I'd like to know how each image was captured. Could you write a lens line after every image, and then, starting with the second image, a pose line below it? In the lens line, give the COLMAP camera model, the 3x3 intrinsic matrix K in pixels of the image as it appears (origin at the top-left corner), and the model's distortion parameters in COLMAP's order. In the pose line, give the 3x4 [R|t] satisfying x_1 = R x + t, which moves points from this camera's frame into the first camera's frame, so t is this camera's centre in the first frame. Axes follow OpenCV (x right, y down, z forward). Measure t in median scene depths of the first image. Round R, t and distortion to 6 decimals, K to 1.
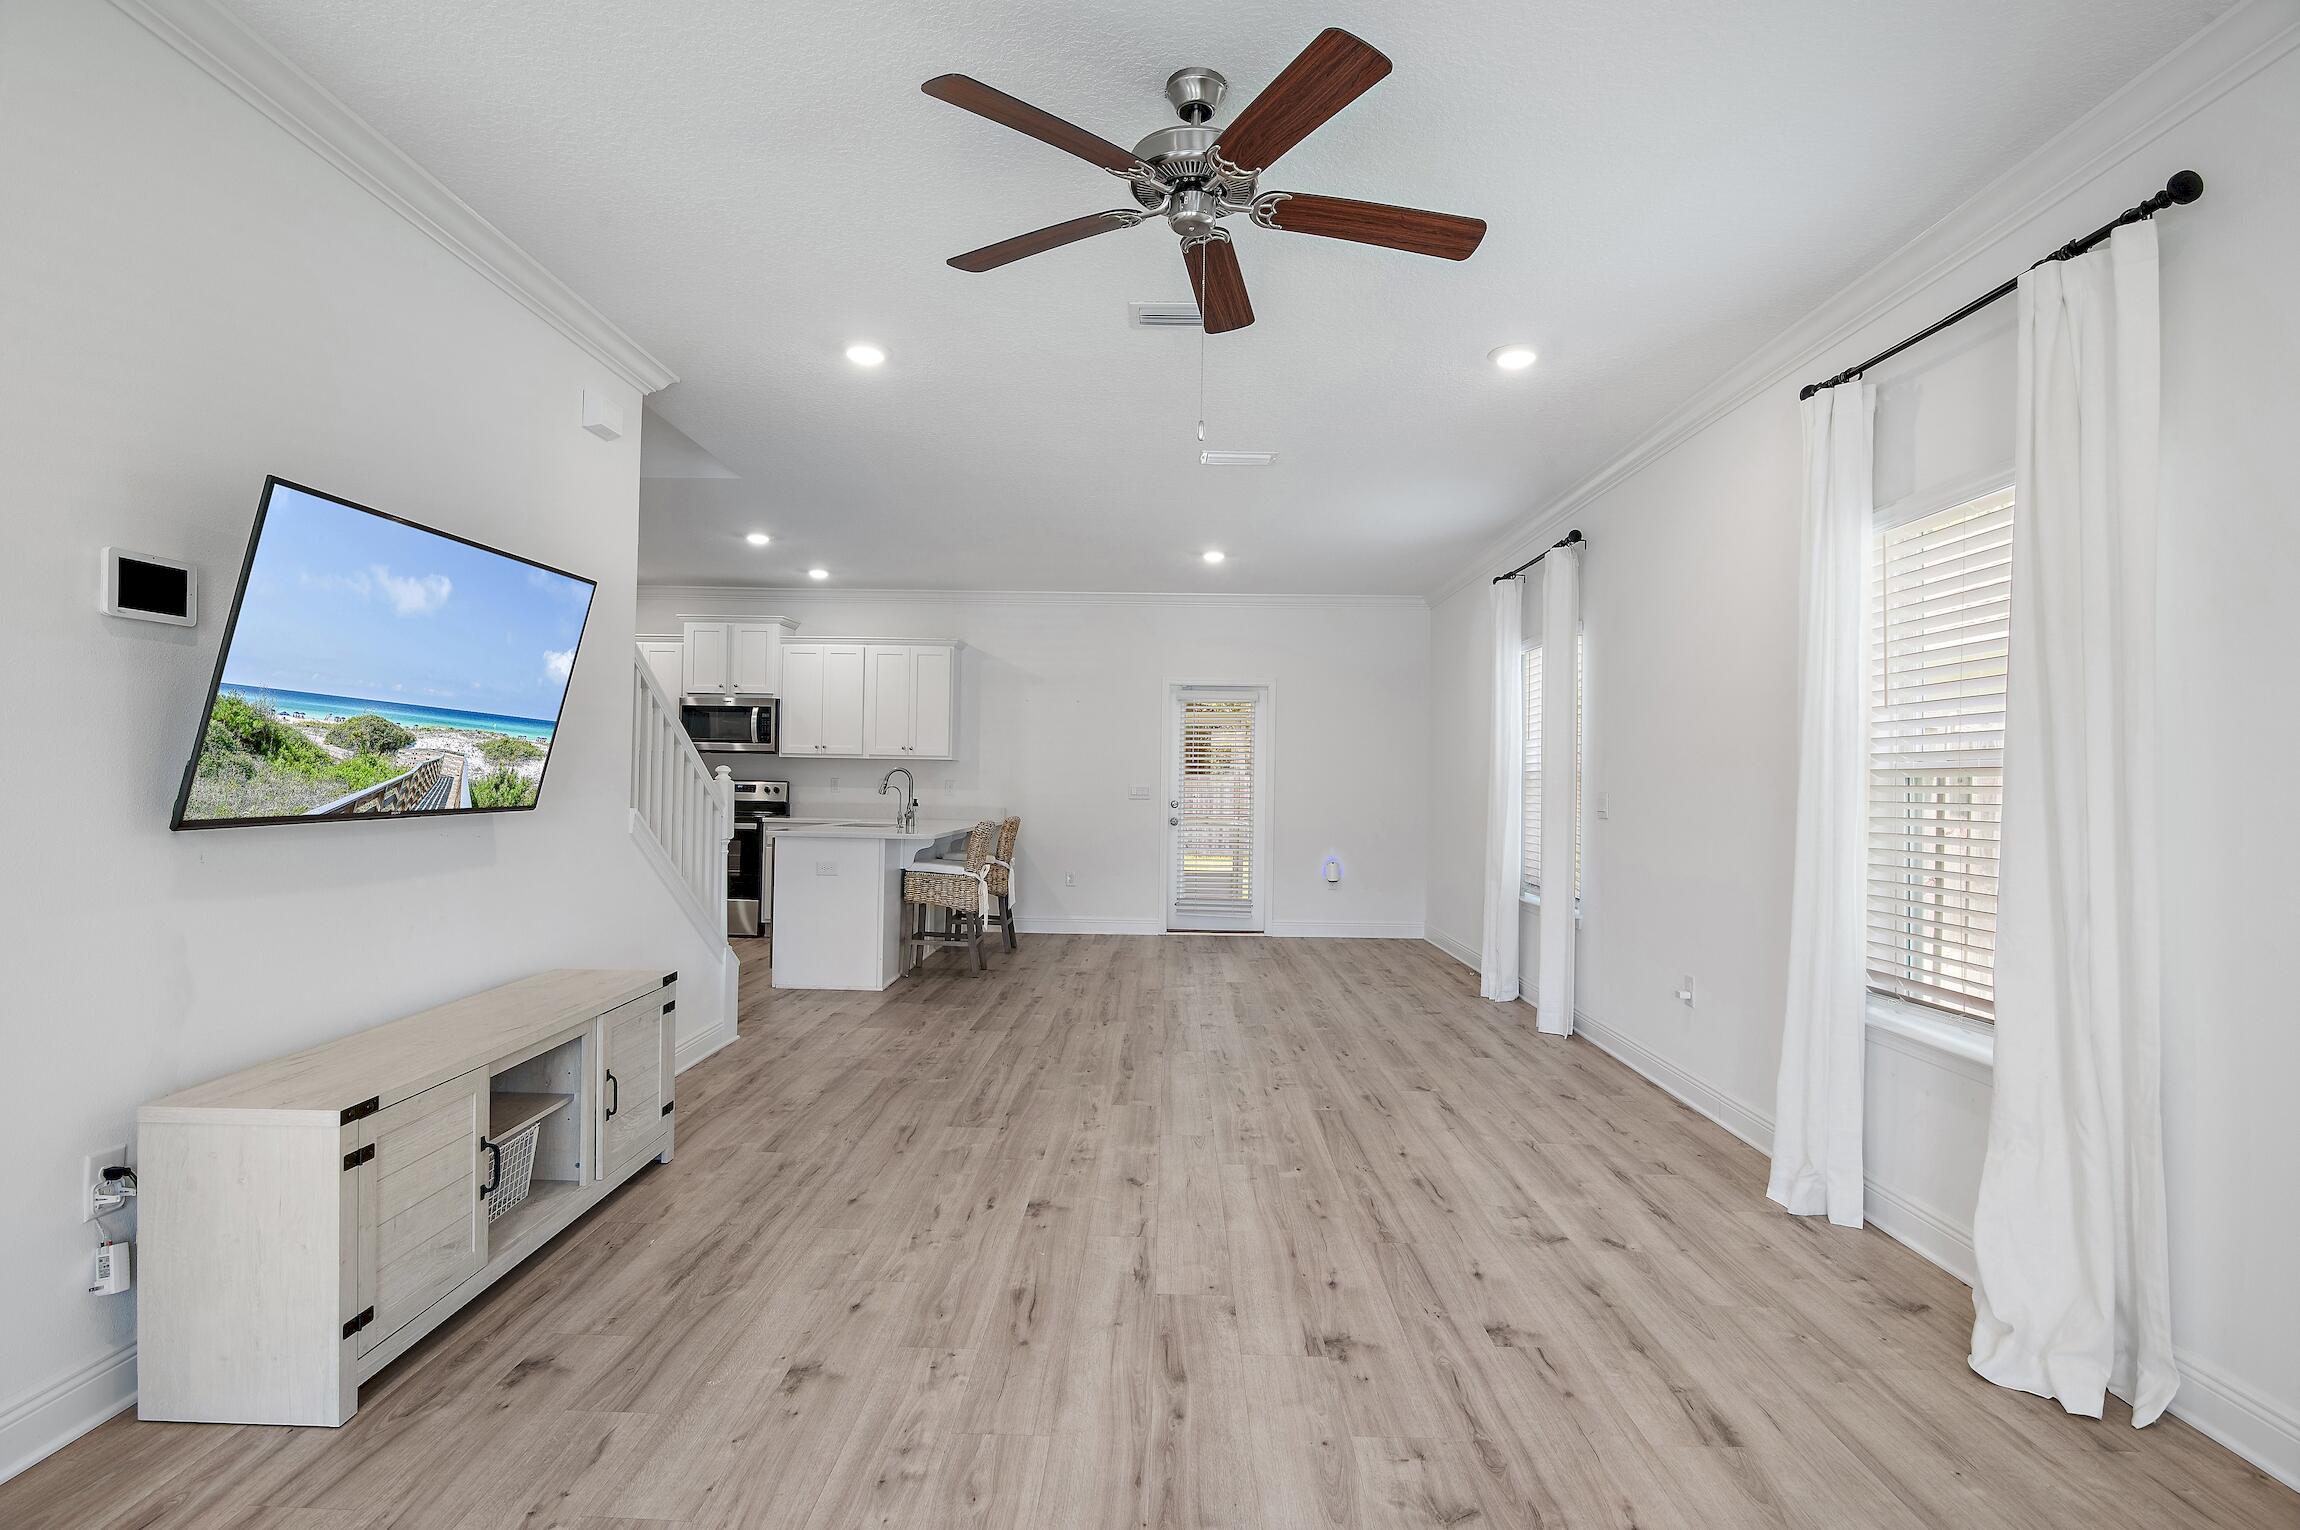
lens RADIAL K [[1129.3, 0, 1150.0], [0, 1129.3, 765.0], [0, 0, 1]] dist [-0.019483, 0.000098]
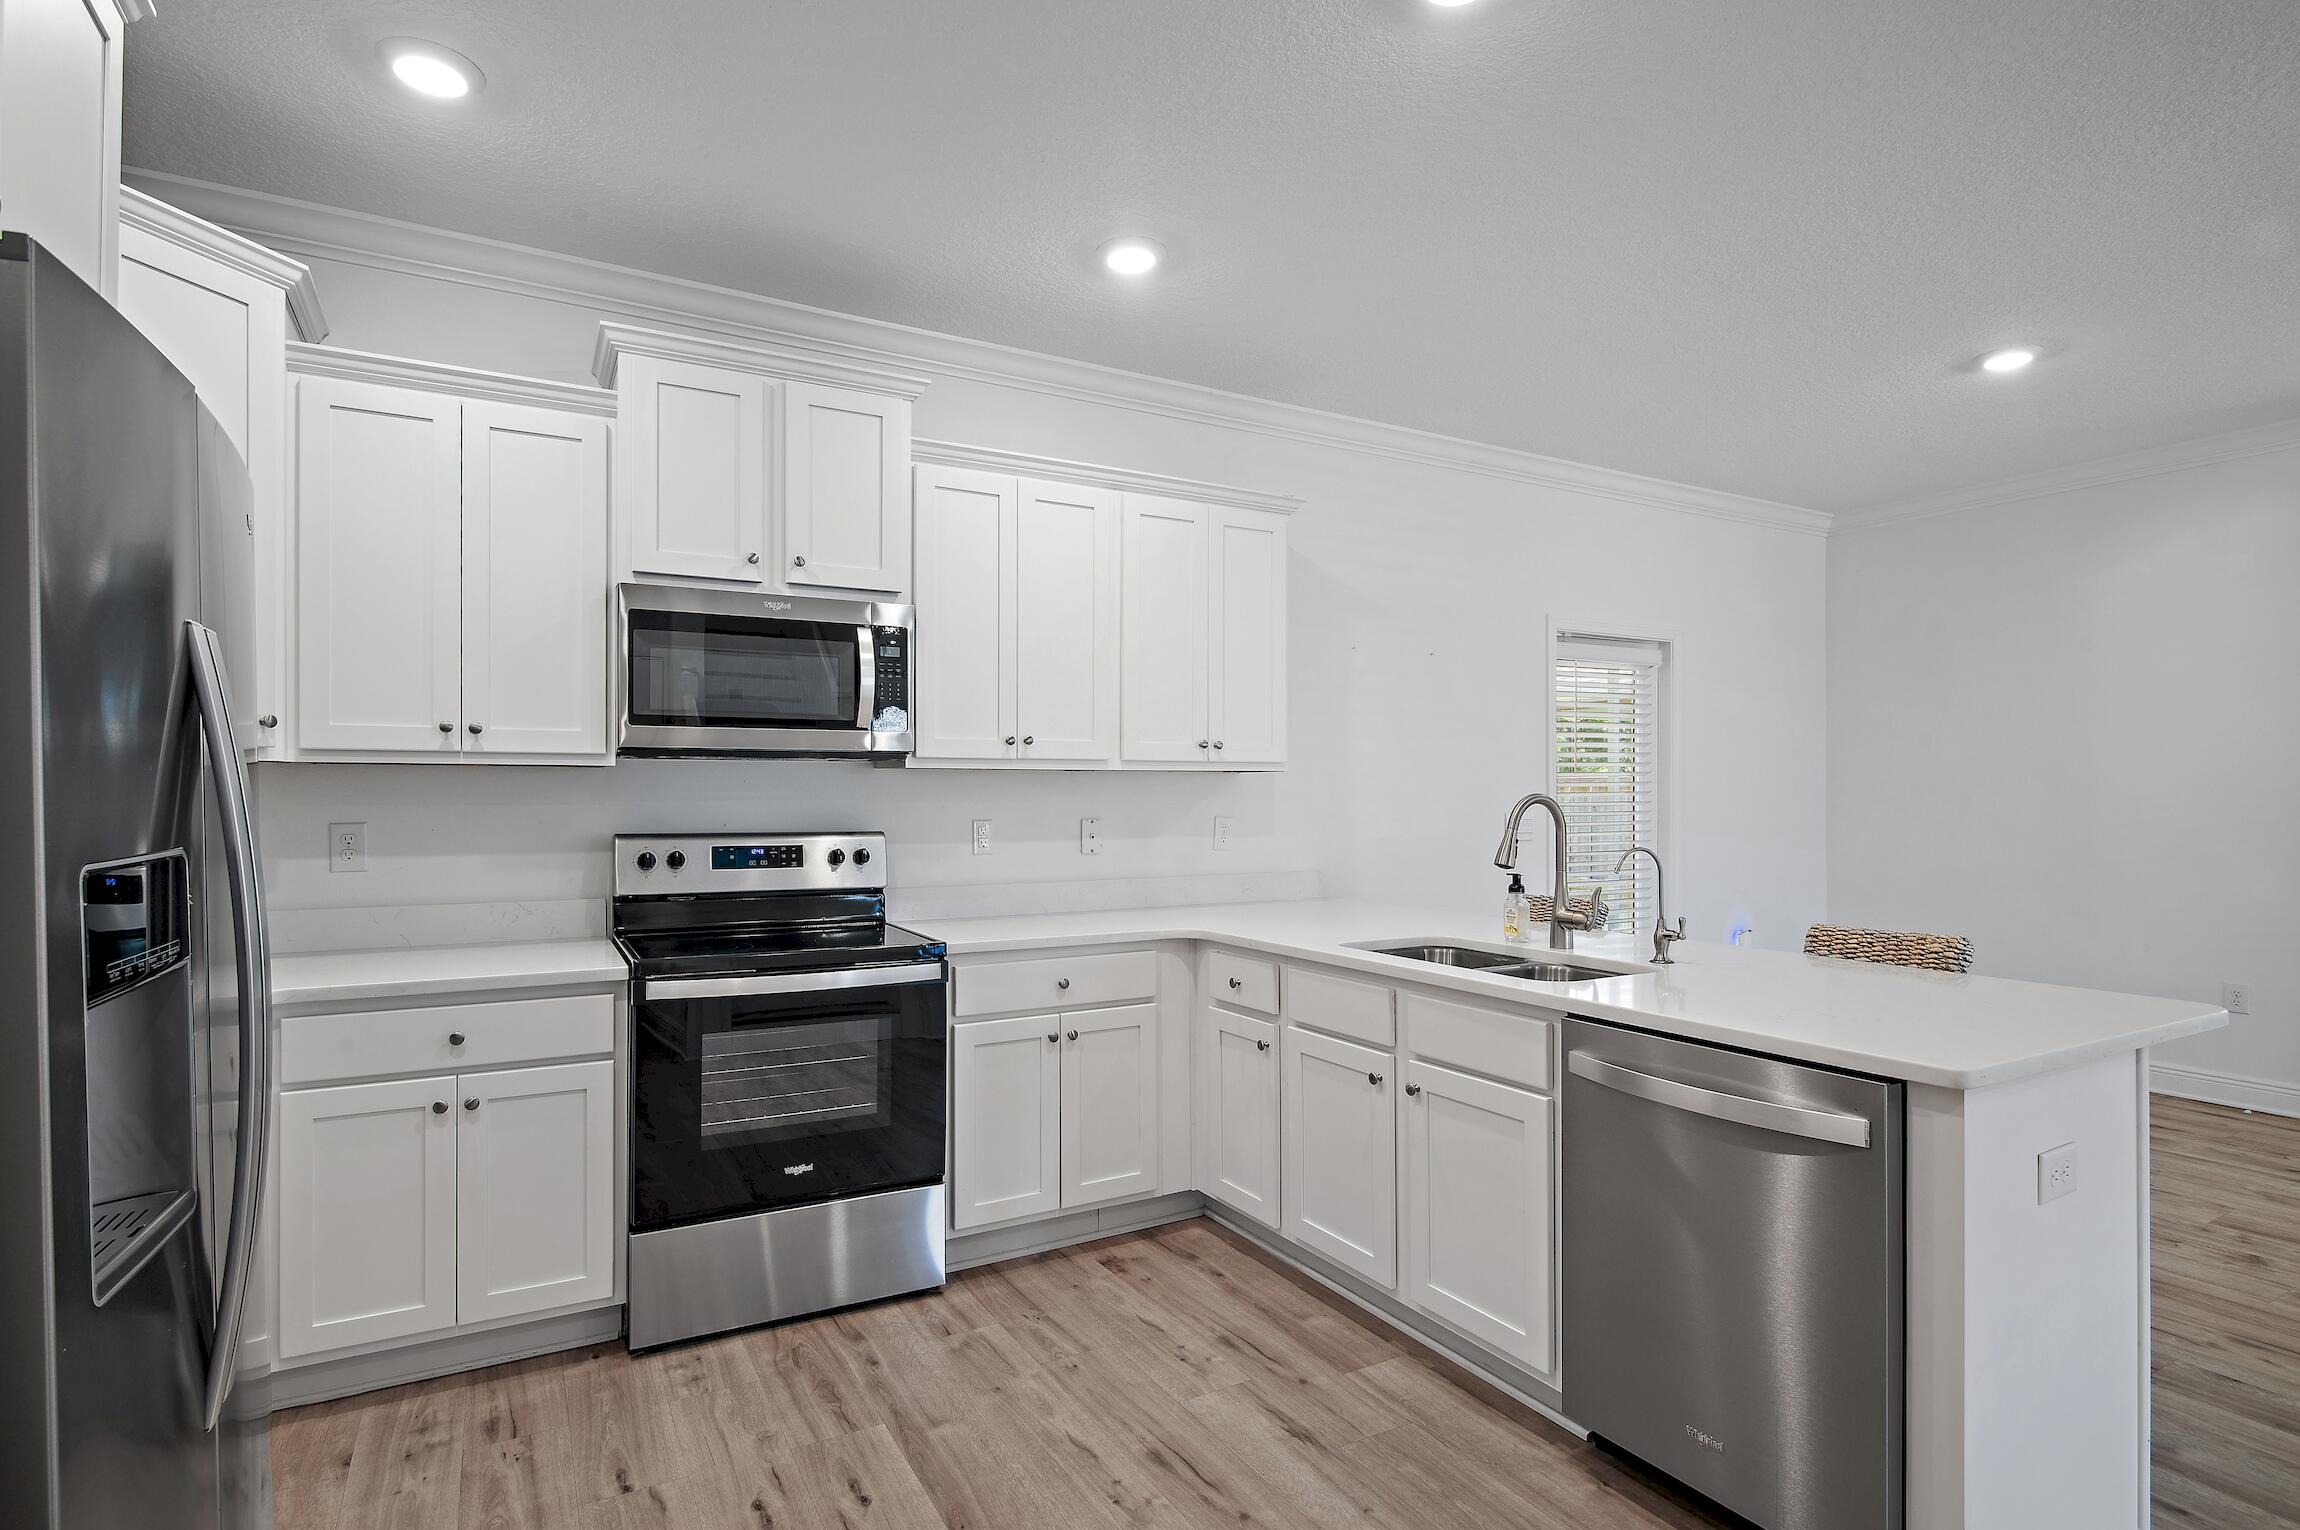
lens RADIAL K [[1127.0, 0, 1112.9], [0, 1127.0, 779.2], [0, 0, 1]] dist [-0.001242, -0.000078]
pose [[0.866854, -0.013205, 0.498388, -1.291962], [0.010069, 0.999909, 0.008979, -0.017124], [-0.498461, -0.002765, 0.866908, 1.846796]]
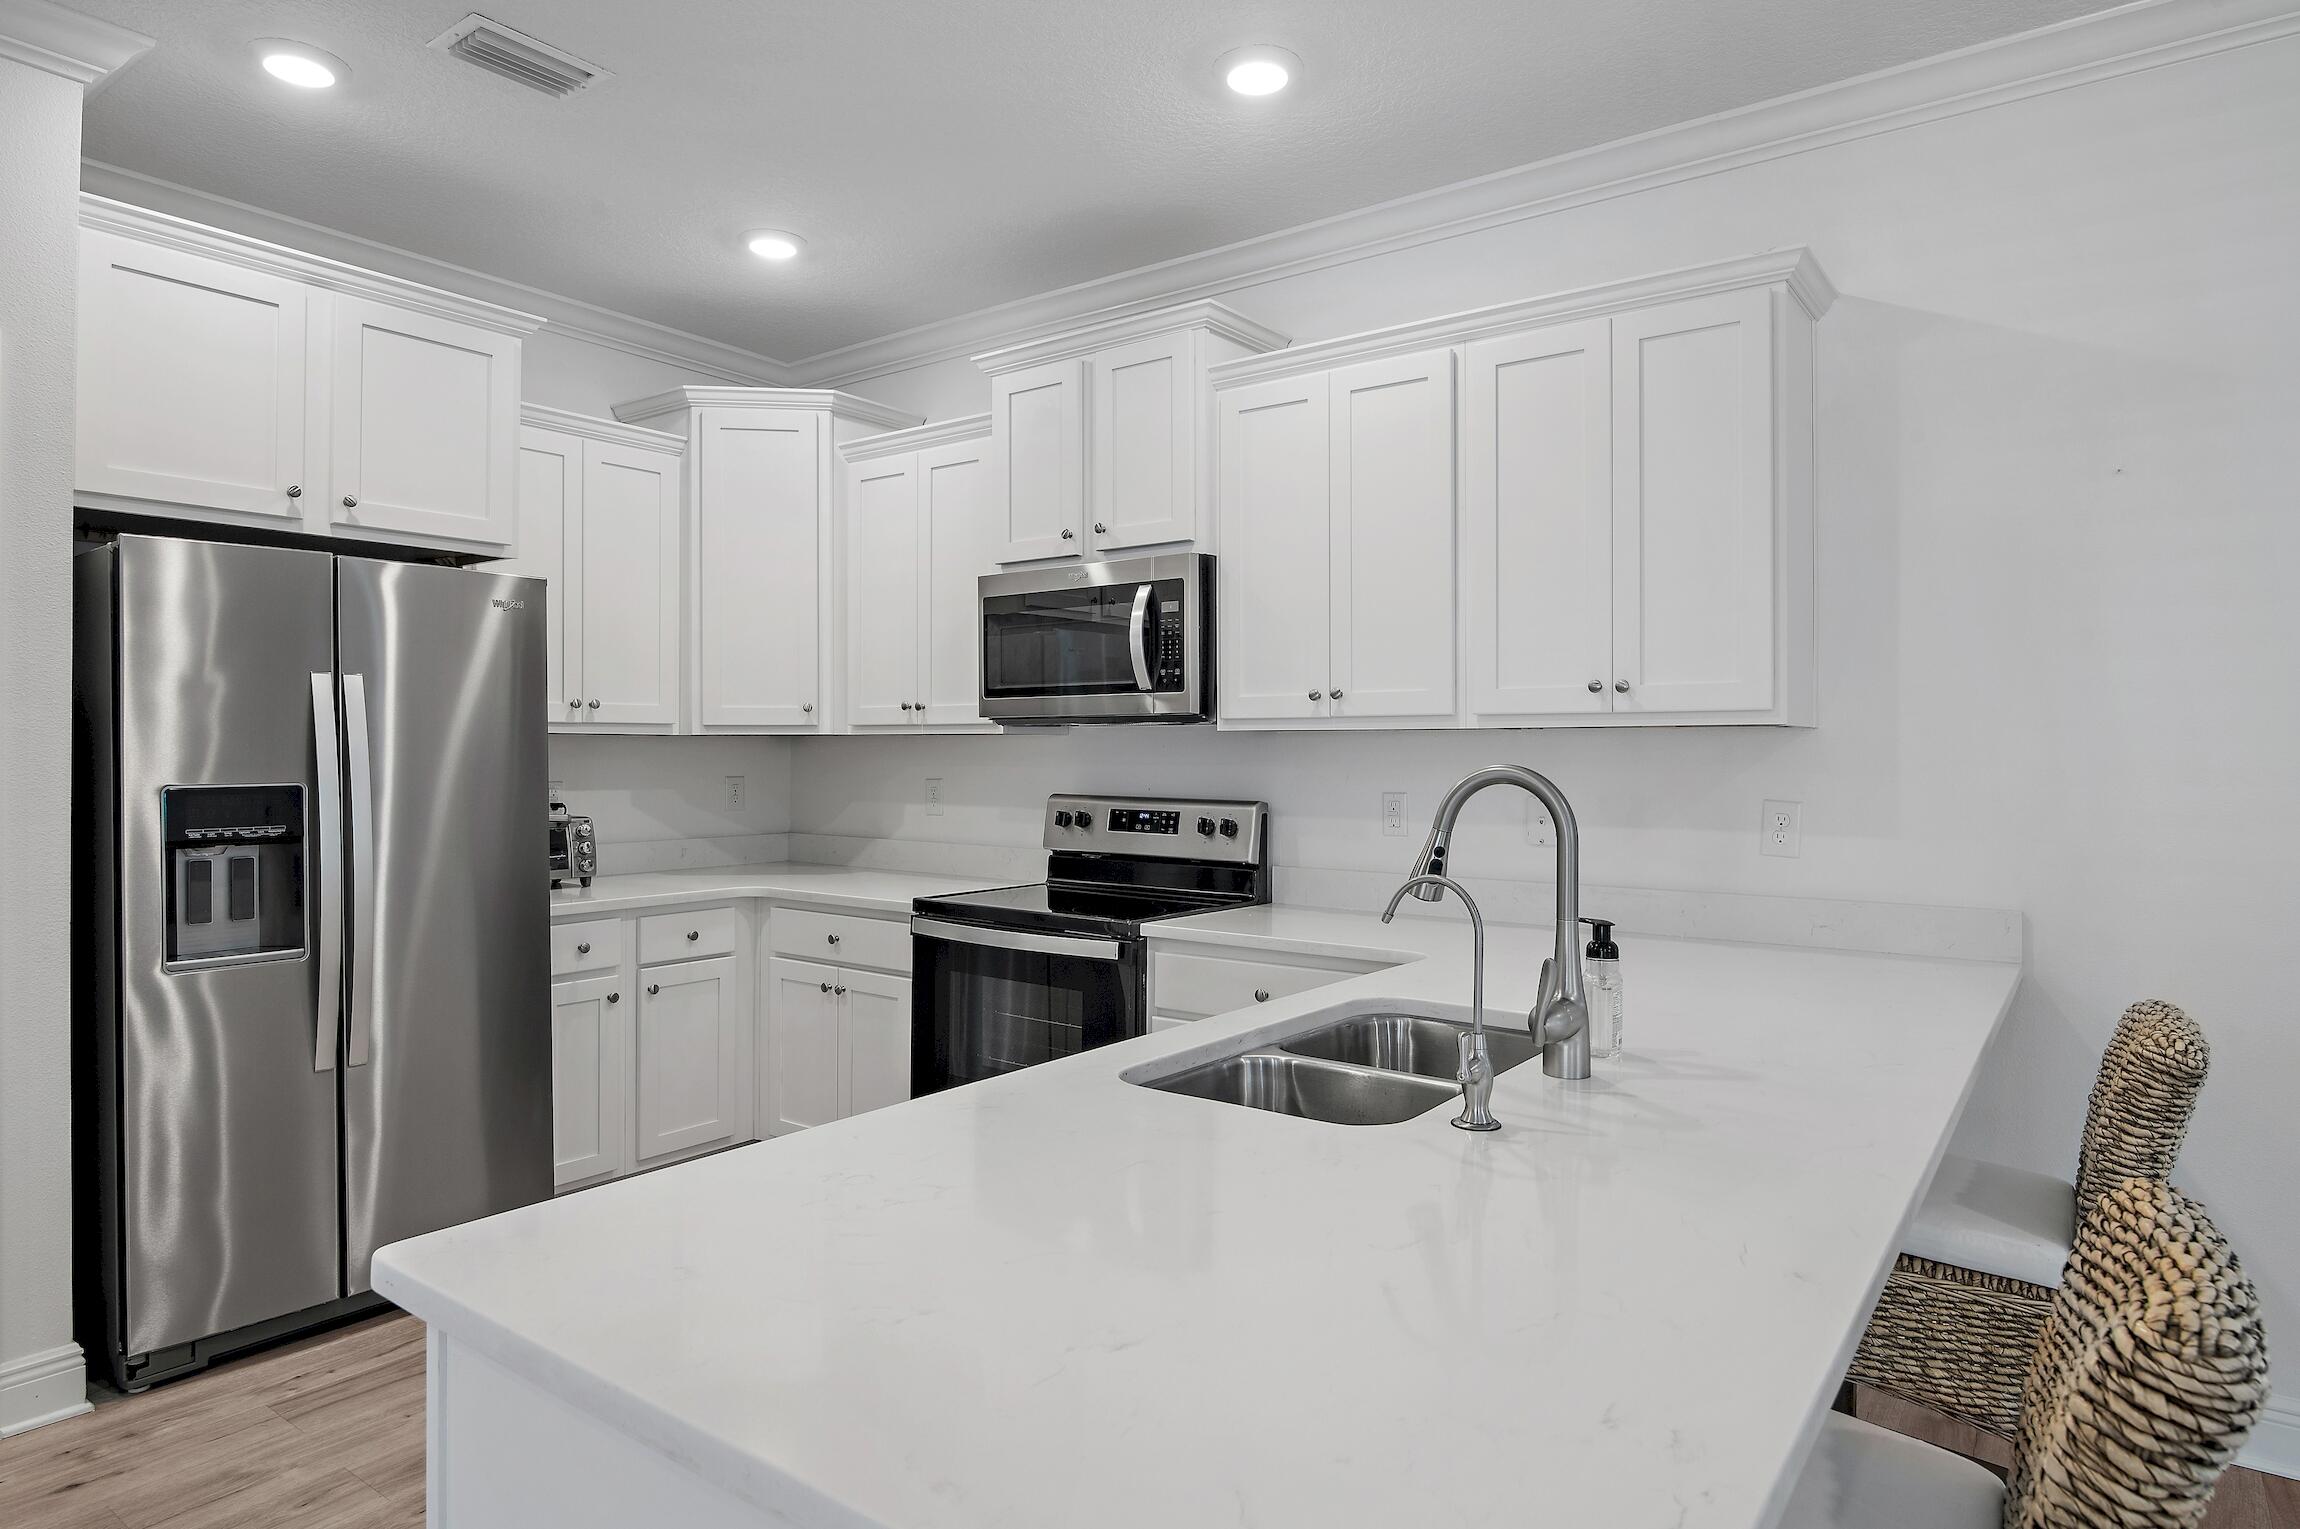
lens RADIAL K [[1324.6, 0, 1148.0], [0, 1324.6, 741.0], [0, 0, 1]] dist [-0.002365, -0.000086]
pose [[0.816496, -0.022630, -0.576907, -0.343403], [0.021091, 0.999734, -0.009365, -0.002455], [0.576965, -0.004522, 0.816756, 1.906794]]
